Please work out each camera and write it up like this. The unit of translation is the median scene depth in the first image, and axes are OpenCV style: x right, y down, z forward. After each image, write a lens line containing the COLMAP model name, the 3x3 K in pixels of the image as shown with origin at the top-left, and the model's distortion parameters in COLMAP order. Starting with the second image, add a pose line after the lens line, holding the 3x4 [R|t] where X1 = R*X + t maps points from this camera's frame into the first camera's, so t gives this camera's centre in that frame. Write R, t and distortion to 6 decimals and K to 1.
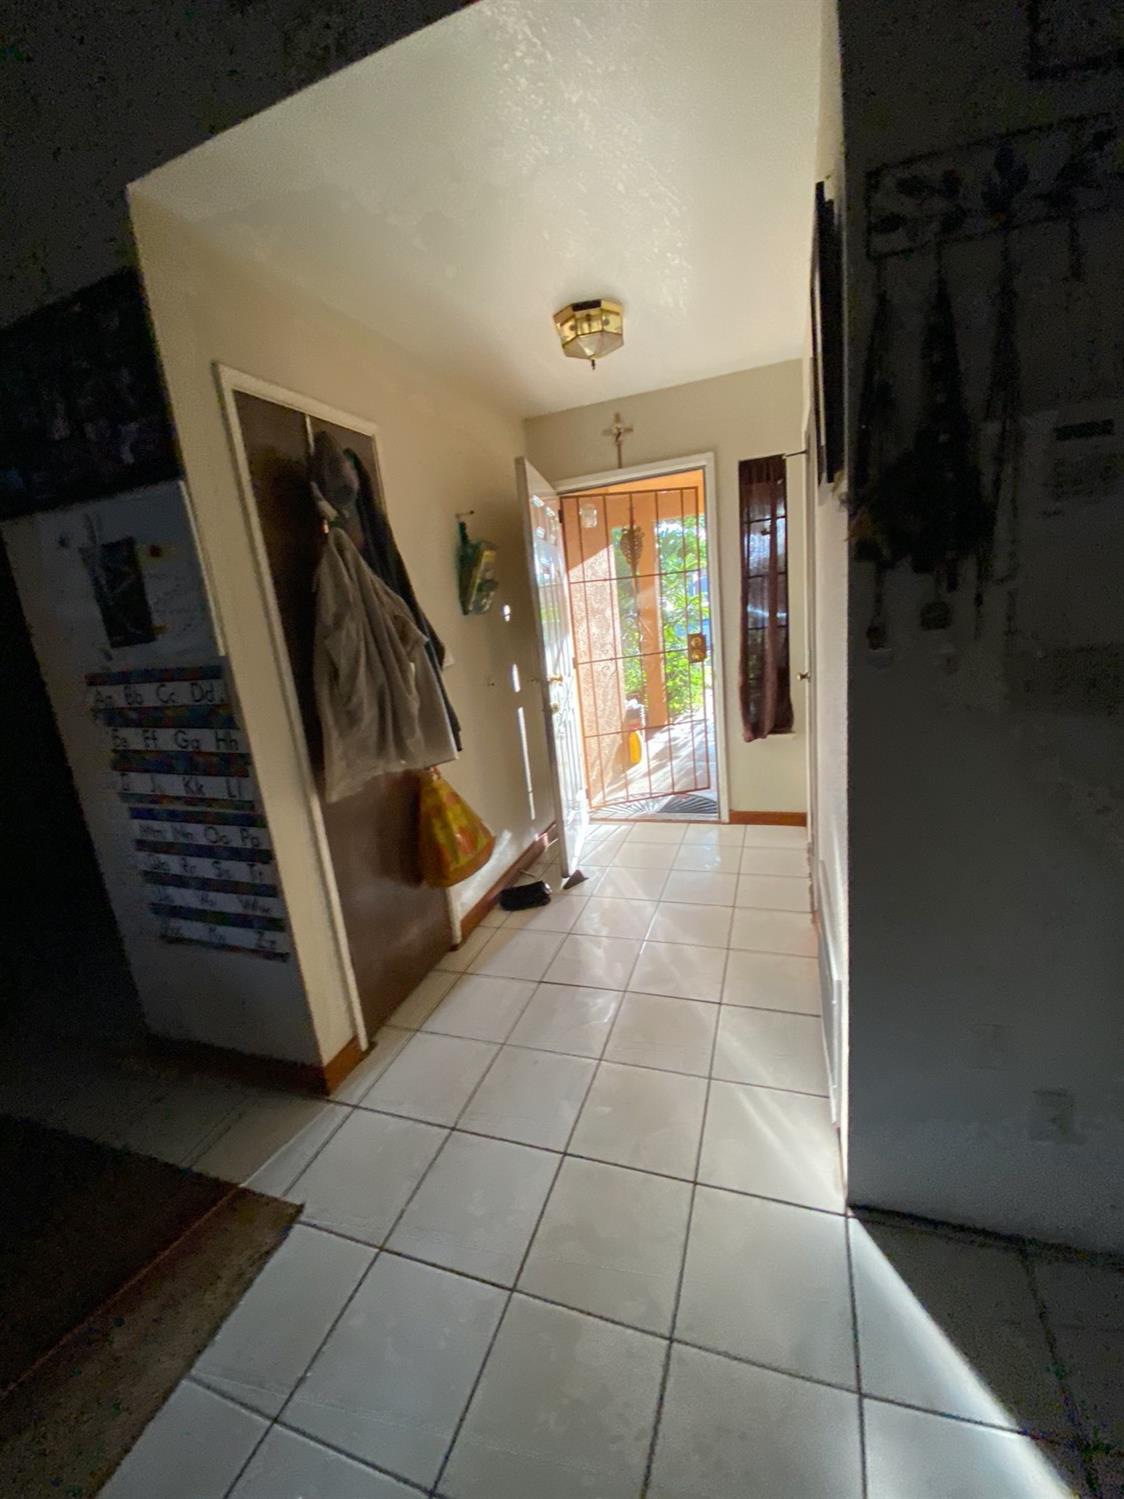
lens RADIAL K [[612.9, 0, 562.0], [0, 612.9, 749.5], [0, 0, 1]] dist [0.001742, -0.010747]
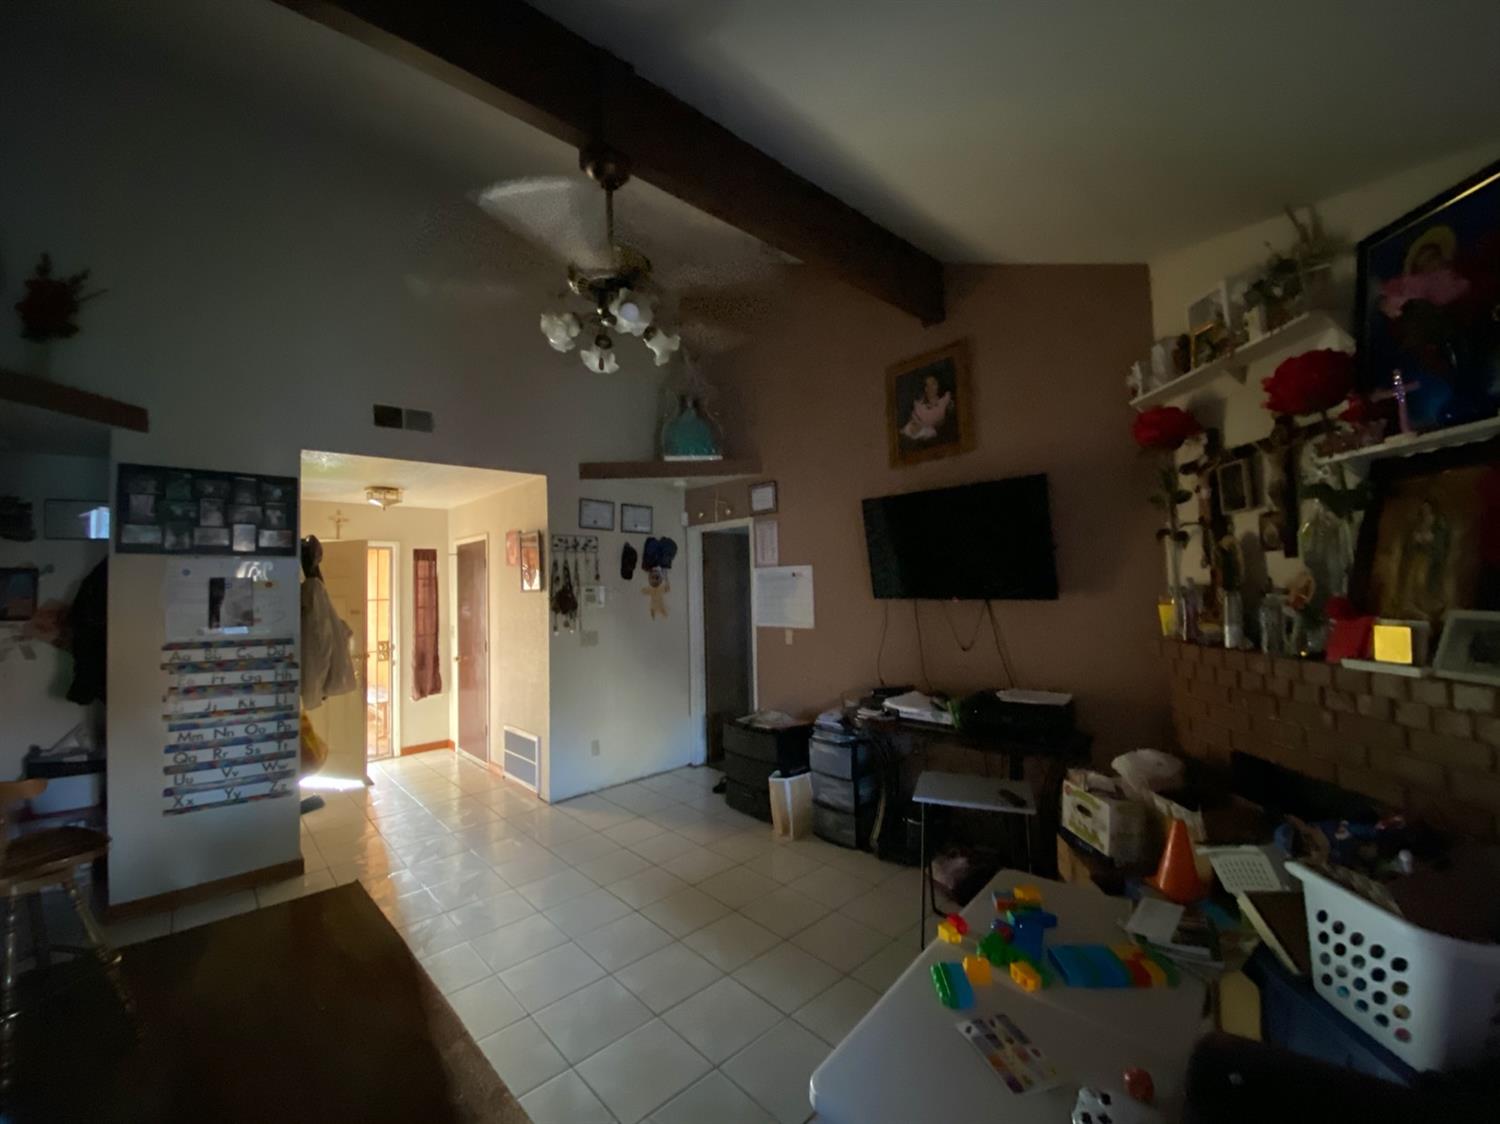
lens RADIAL K [[613.3, 0, 750.0], [0, 613.3, 562.0], [0, 0, 1]] dist [0.001742, -0.010747]
pose [[0.469702, 0.128201, 0.873467, -1.580118], [0.180666, 0.954502, -0.237247, 0.376044], [-0.864141, 0.269241, 0.425170, -1.261693]]
